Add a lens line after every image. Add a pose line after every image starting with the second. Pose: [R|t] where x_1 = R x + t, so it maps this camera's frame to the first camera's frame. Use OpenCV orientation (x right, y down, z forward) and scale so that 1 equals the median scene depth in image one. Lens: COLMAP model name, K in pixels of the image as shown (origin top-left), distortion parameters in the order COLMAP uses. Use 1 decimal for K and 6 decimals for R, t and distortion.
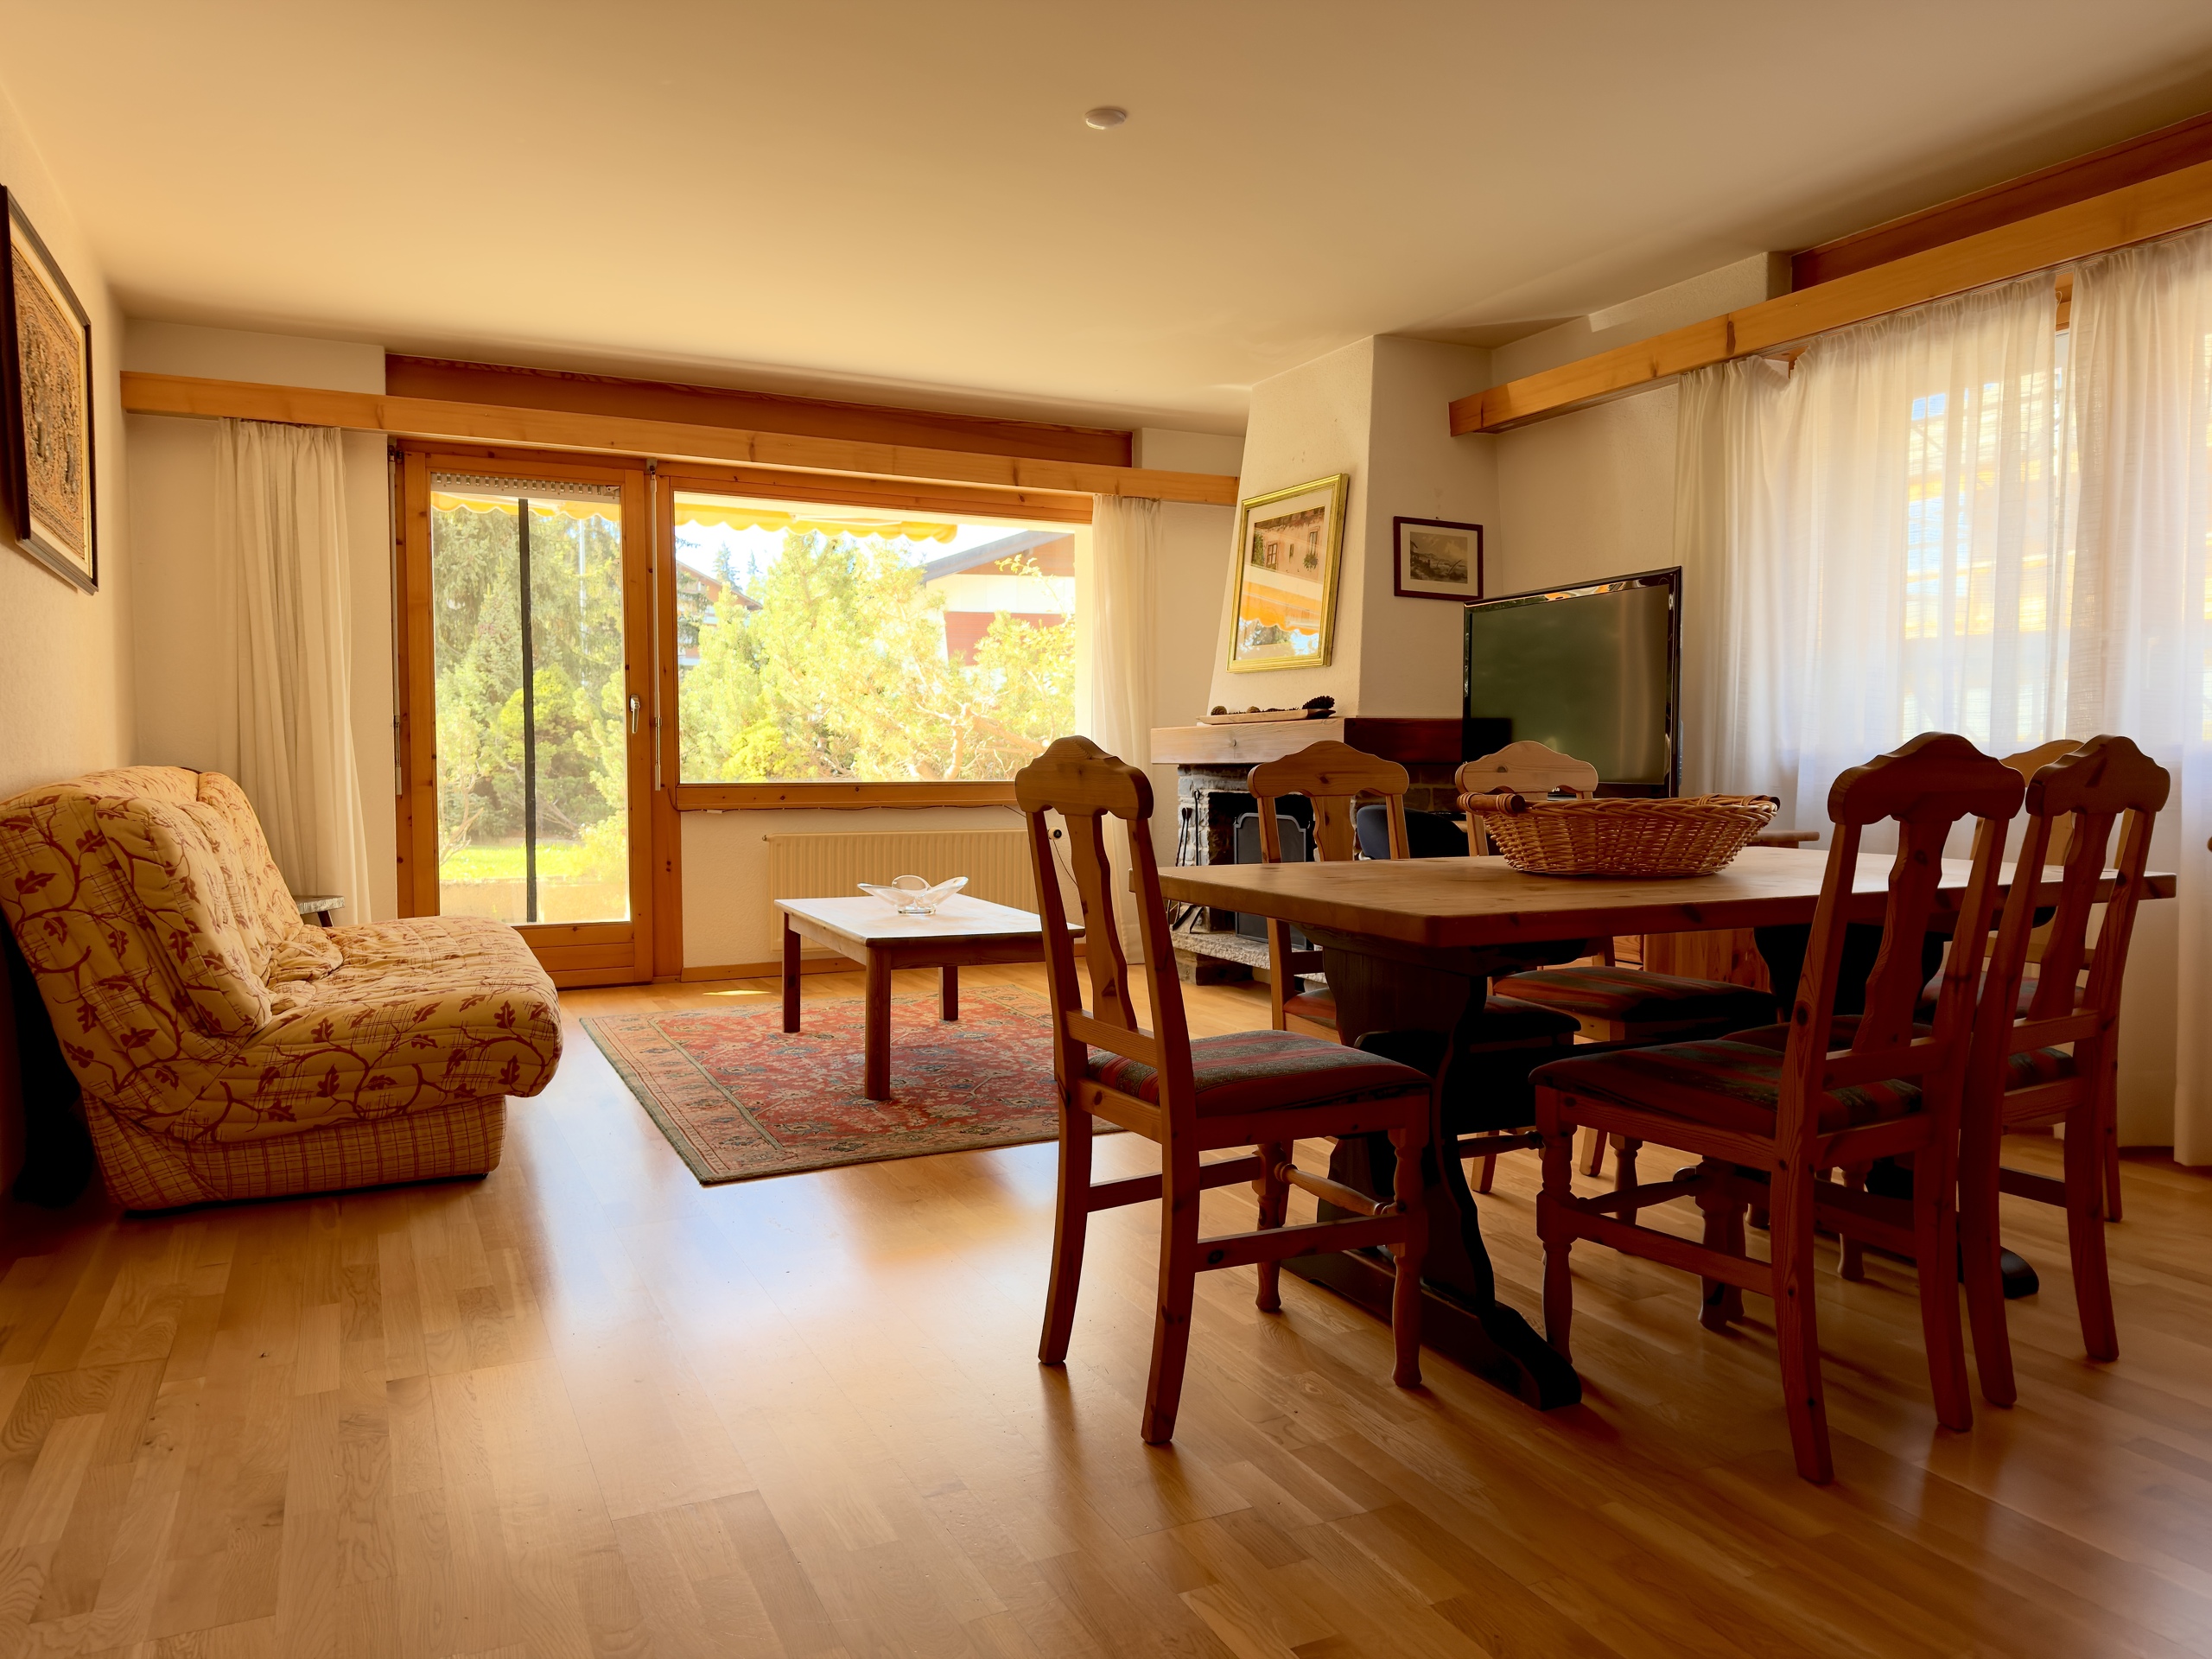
lens RADIAL K [[1566.6, 0, 1101.5], [0, 1566.6, 835.3], [0, 0, 1]] dist [-0.010748, -0.006887]
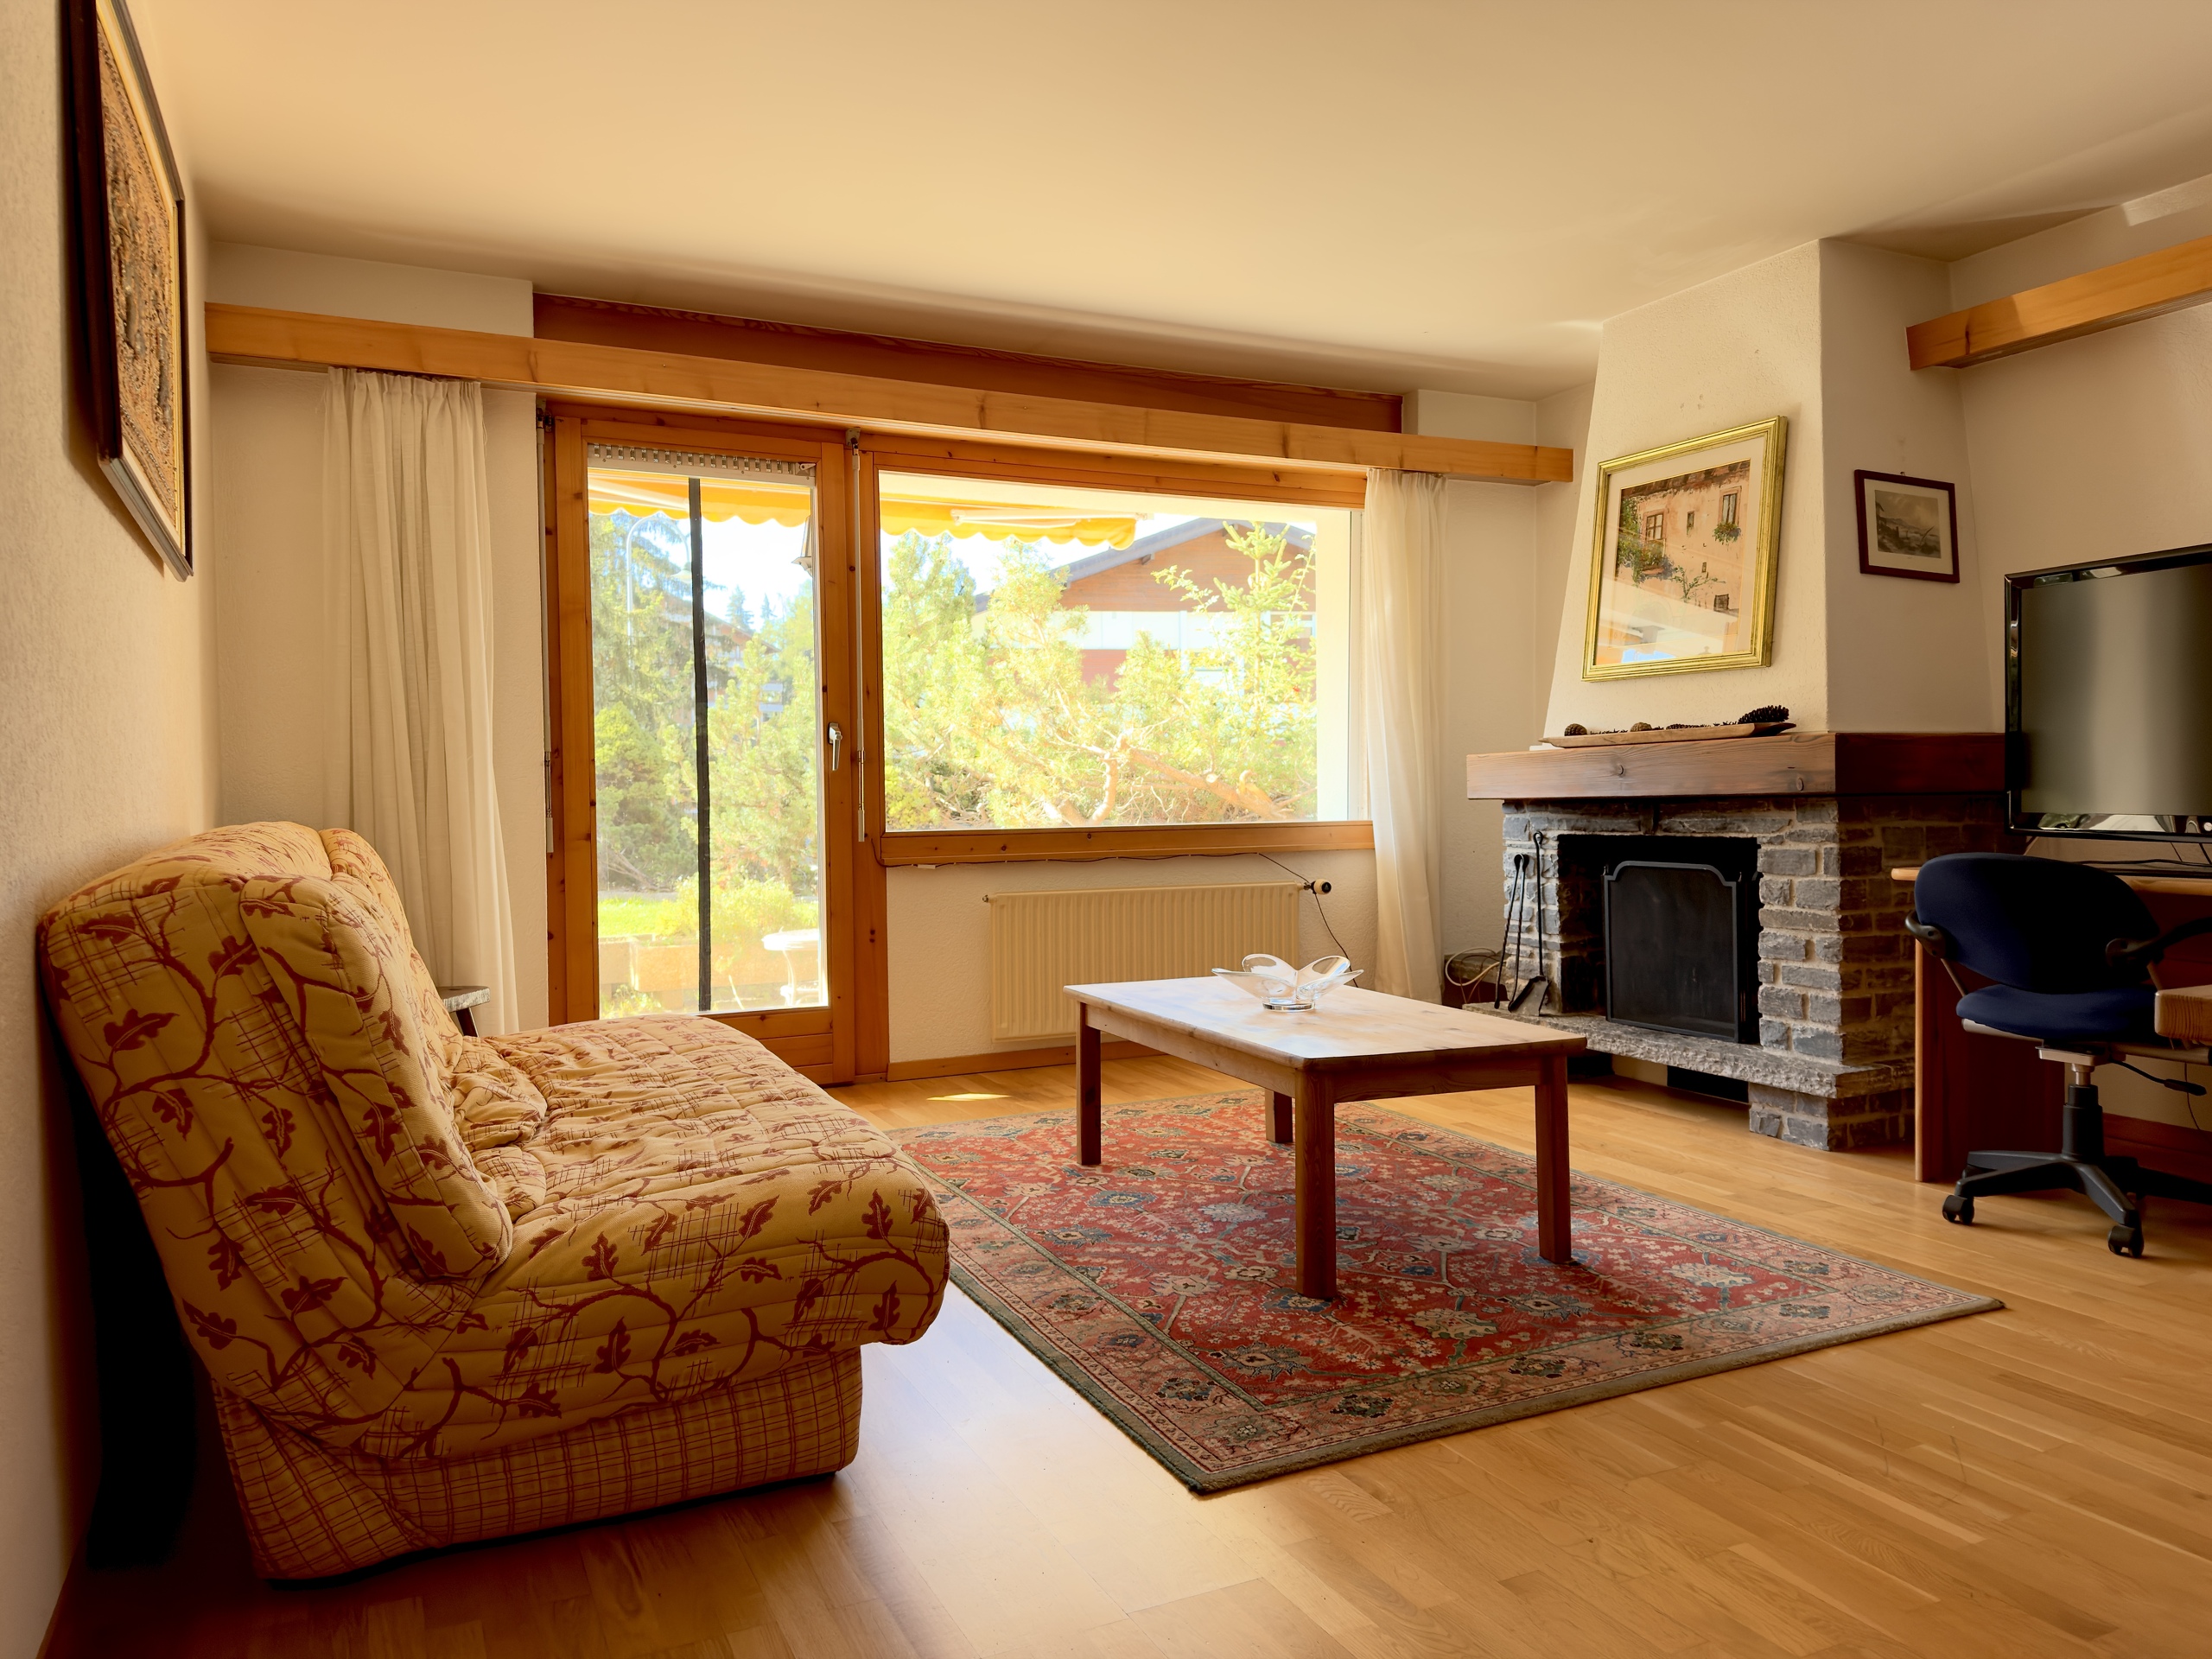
lens RADIAL K [[1386.7, 0, 942.5], [0, 1386.7, 823.6], [0, 0, 1]] dist [0.039503, -0.071010]
pose [[0.999553, -0.013945, -0.026457, -0.336197], [0.013134, 0.999446, -0.030583, -0.023538], [0.026868, 0.030222, 0.999182, 0.442010]]
